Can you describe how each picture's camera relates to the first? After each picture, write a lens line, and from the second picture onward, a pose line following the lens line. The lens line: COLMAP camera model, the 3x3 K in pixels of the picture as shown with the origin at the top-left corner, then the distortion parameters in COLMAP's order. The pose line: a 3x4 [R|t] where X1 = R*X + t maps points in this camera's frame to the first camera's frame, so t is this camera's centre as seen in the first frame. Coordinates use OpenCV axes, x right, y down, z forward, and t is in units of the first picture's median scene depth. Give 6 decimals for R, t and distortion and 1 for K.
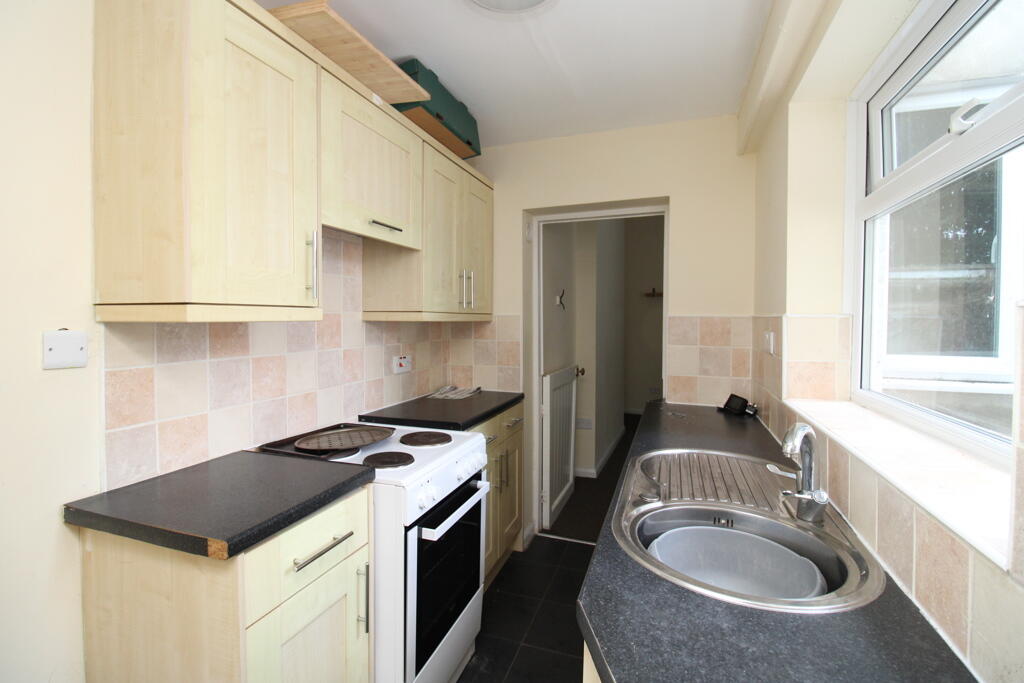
lens RADIAL K [[467.9, 0, 511.4], [0, 467.9, 327.0], [0, 0, 1]] dist [-0.020841, -0.000267]
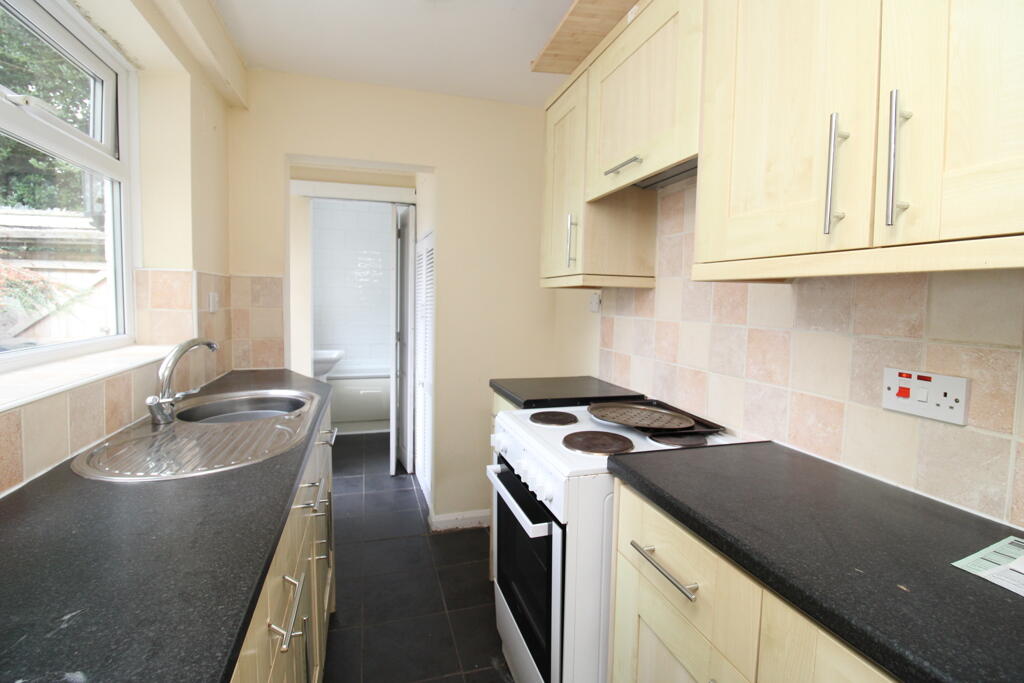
lens RADIAL K [[467.9, 0, 511.4], [0, 467.9, 327.0], [0, 0, 1]] dist [-0.020841, -0.000267]
pose [[-0.806349, 0.020261, -0.591092, 0.320424], [-0.027739, 0.997018, 0.072015, 0.007589], [0.590789, 0.074466, -0.803383, 1.340783]]
